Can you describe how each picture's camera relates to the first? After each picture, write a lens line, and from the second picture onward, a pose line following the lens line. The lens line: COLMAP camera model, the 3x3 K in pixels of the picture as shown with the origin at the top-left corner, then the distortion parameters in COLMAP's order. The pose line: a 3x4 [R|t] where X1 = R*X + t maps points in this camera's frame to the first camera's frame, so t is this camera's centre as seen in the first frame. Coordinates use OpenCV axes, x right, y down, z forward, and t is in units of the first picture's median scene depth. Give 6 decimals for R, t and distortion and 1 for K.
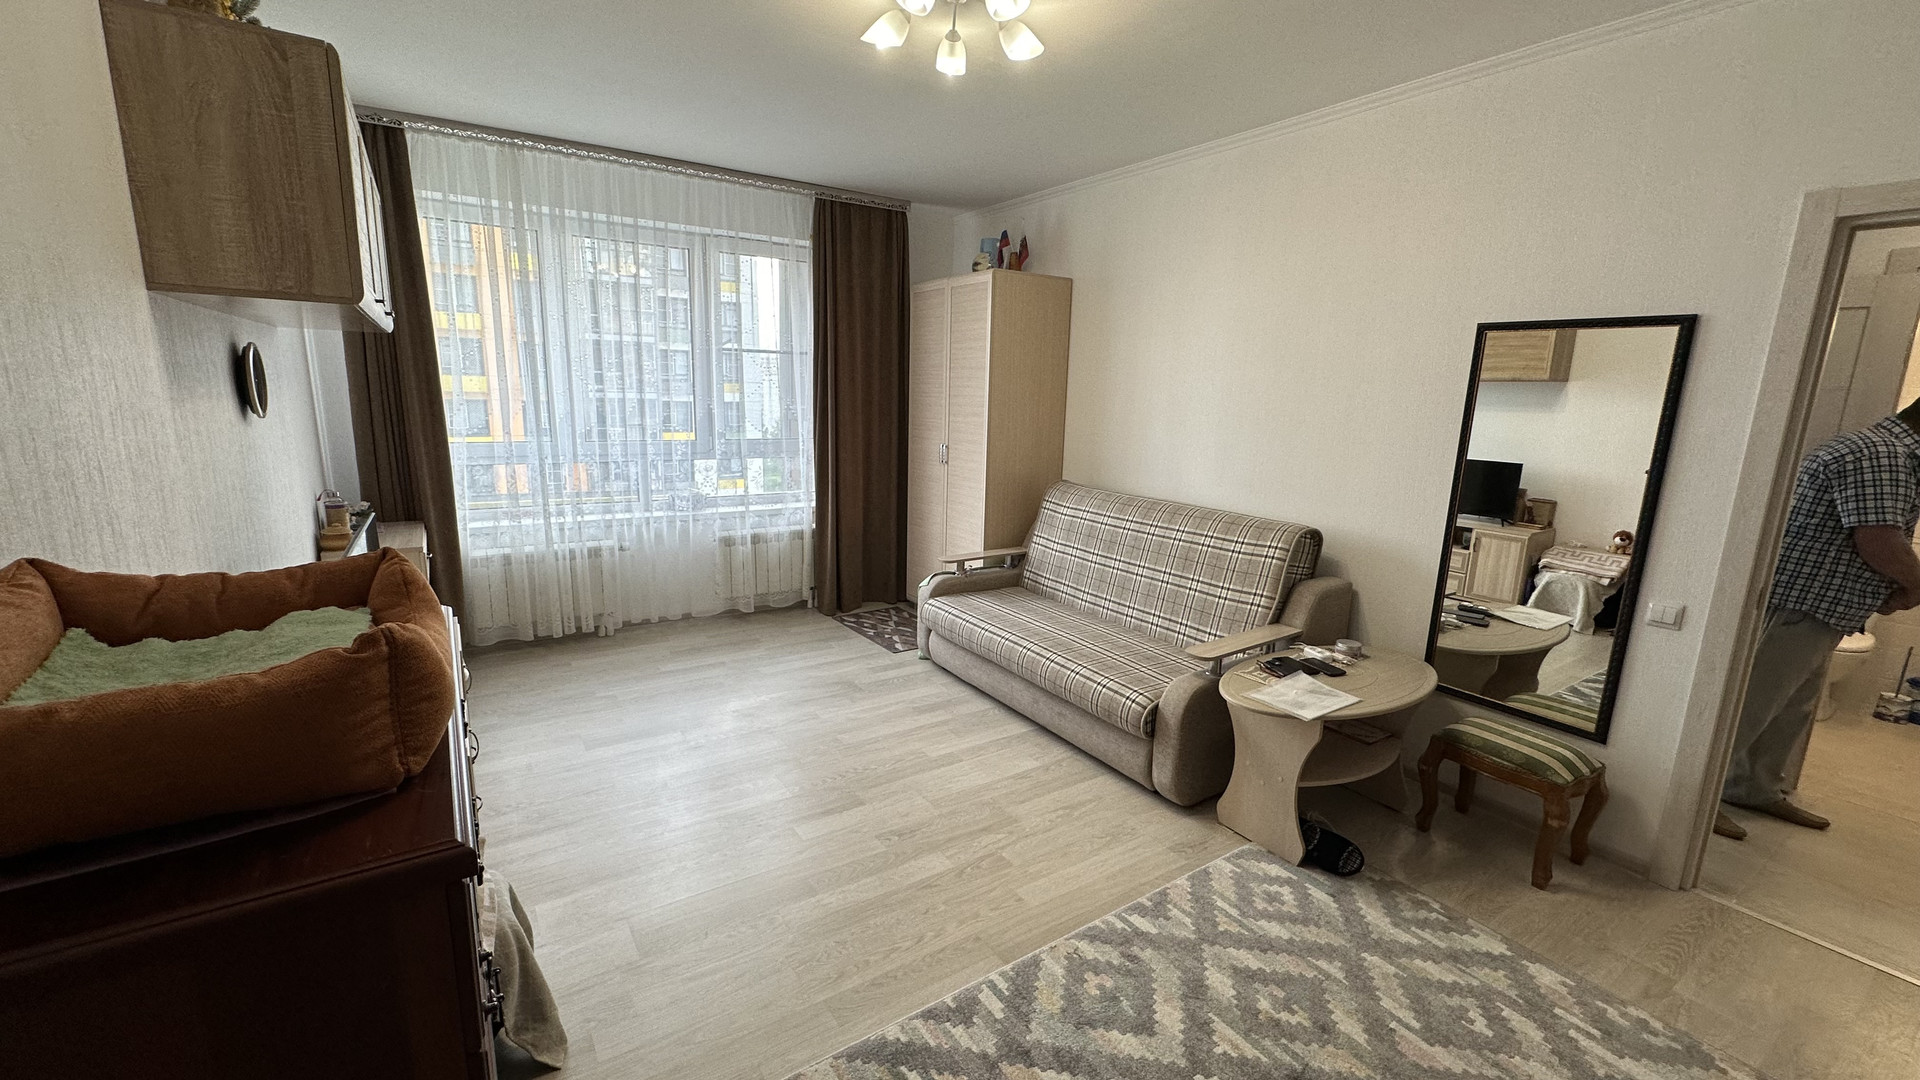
lens RADIAL K [[766.3, 0, 962.3], [0, 766.3, 533.9], [0, 0, 1]] dist [0.000108, -0.000390]
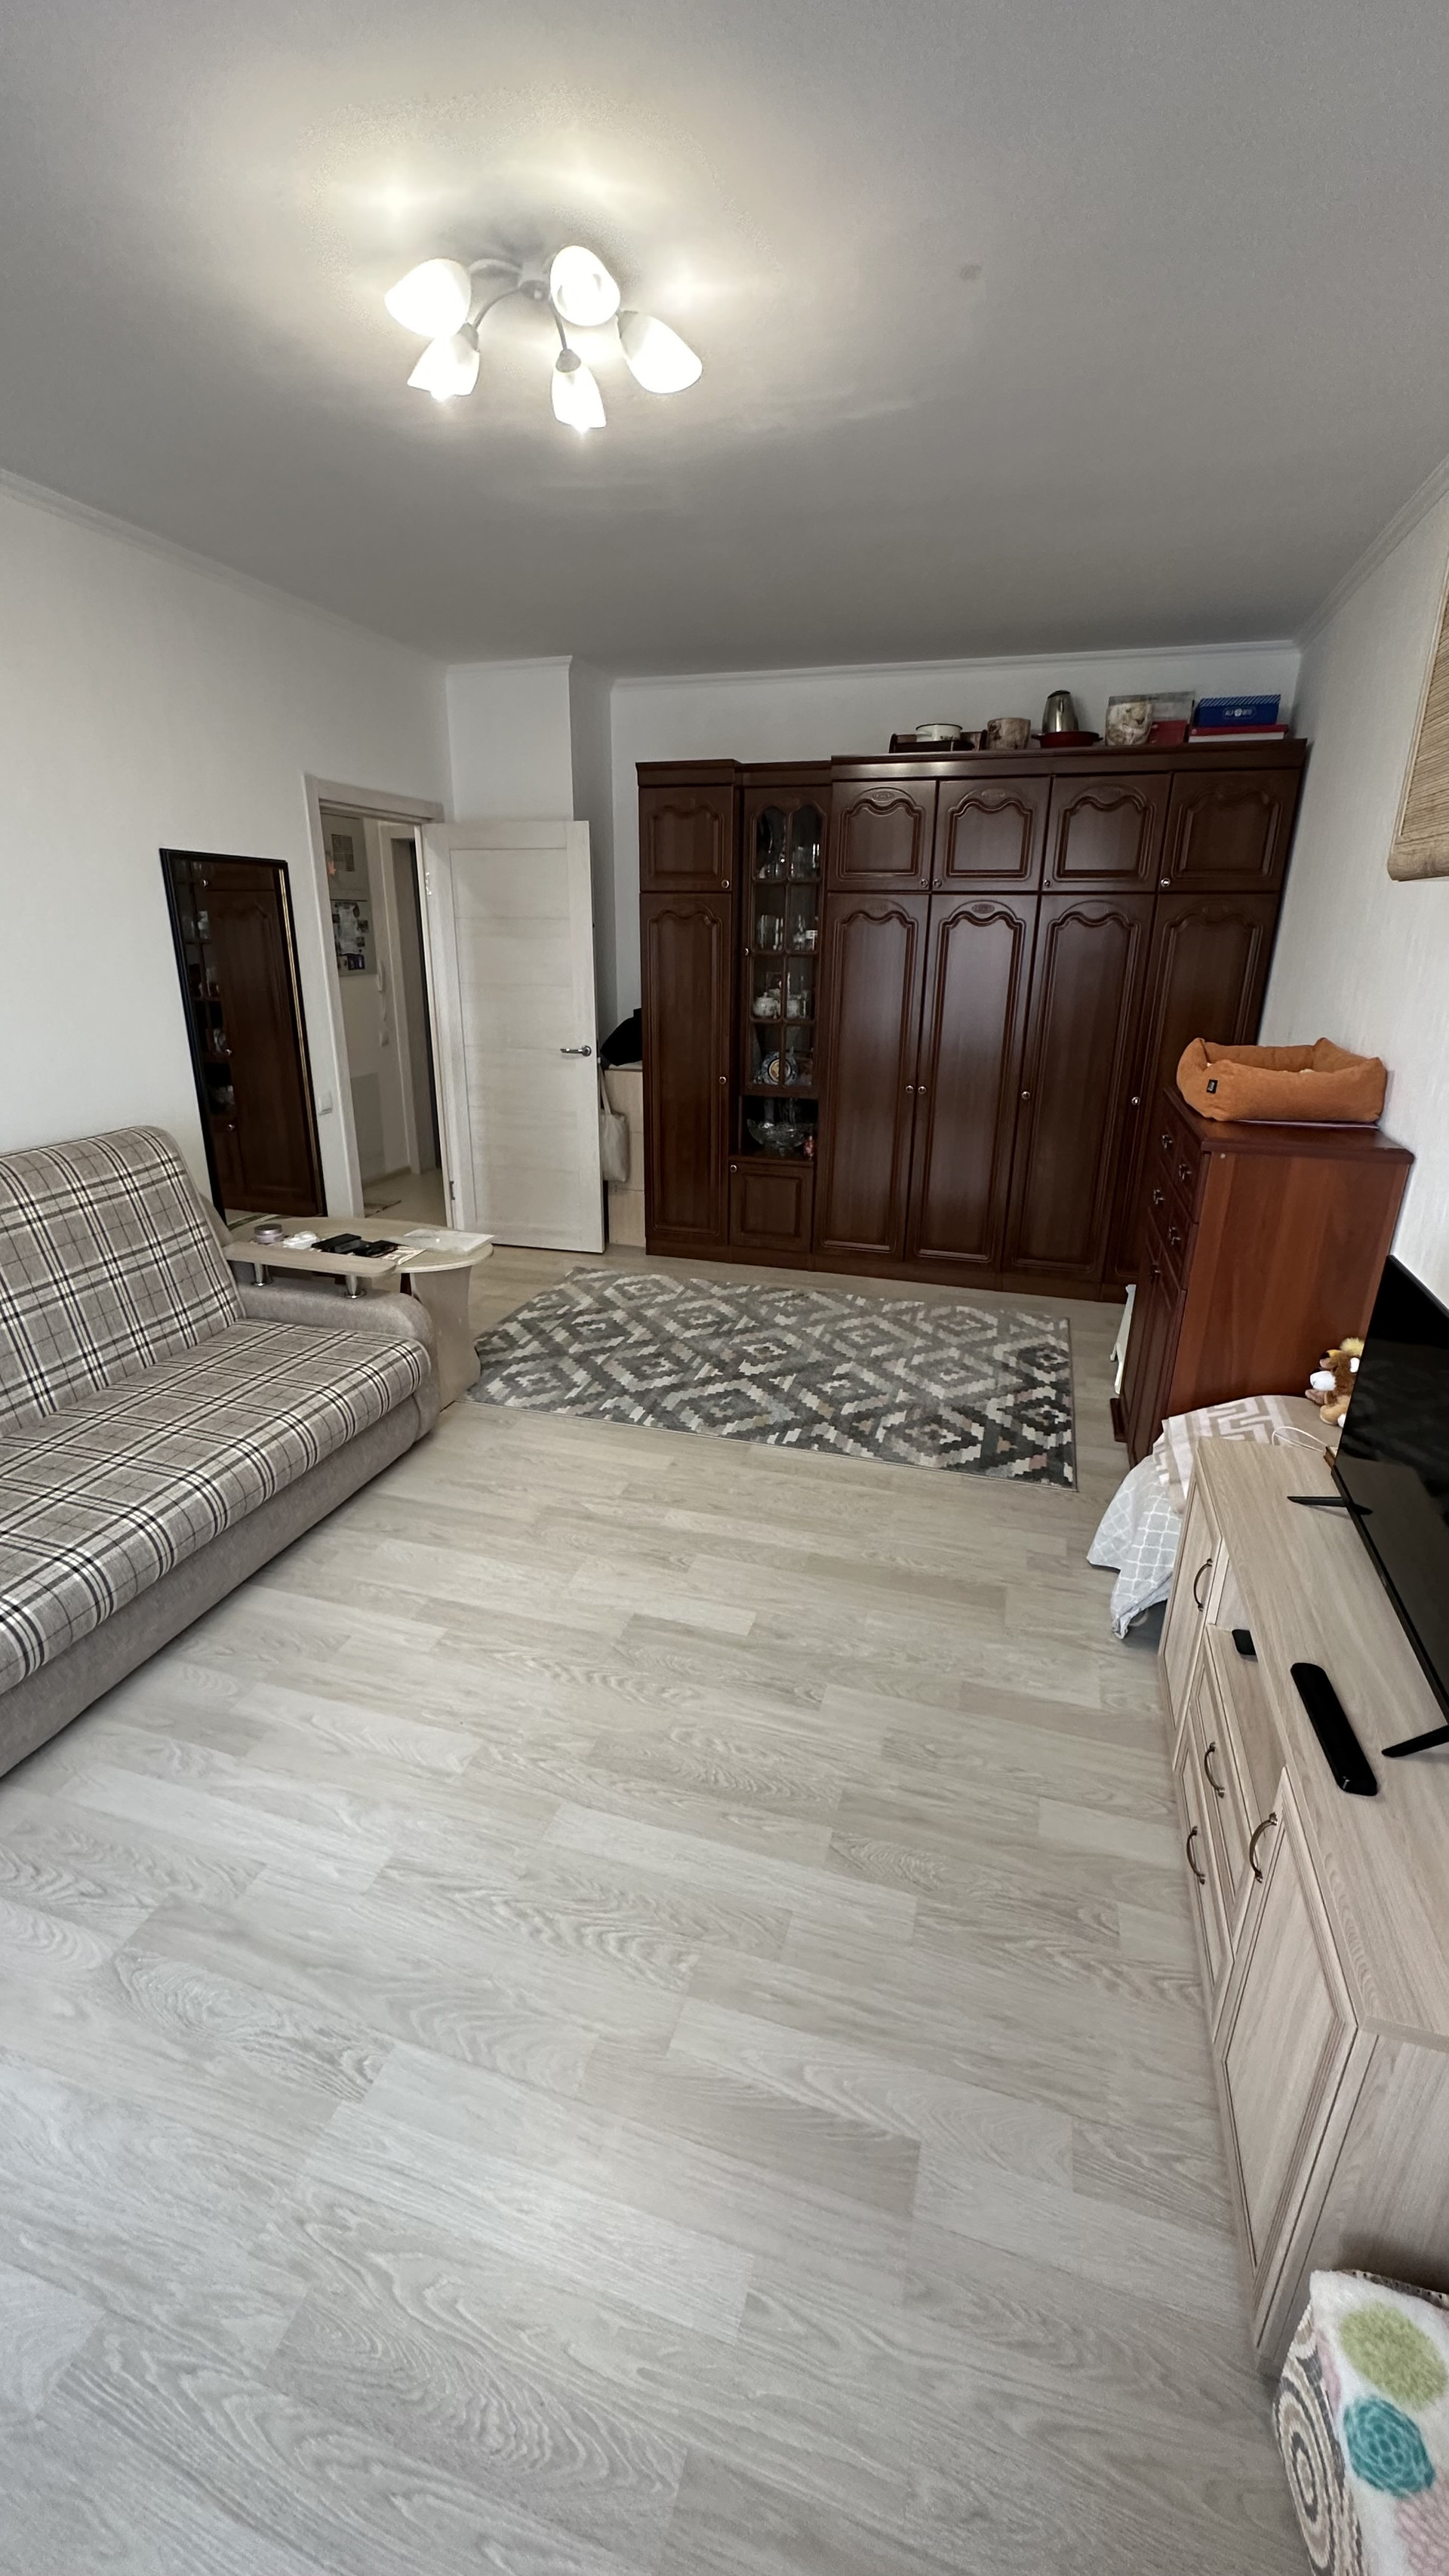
lens RADIAL K [[1028.1, 0, 724.4], [0, 1028.1, 1294.9], [0, 0, 1]] dist [0.000108, -0.000390]
pose [[-0.627610, -0.293097, 0.721249, -0.957526], [0.129421, 0.874257, 0.467894, -0.375925], [-0.767695, 0.387000, -0.510759, 1.685337]]
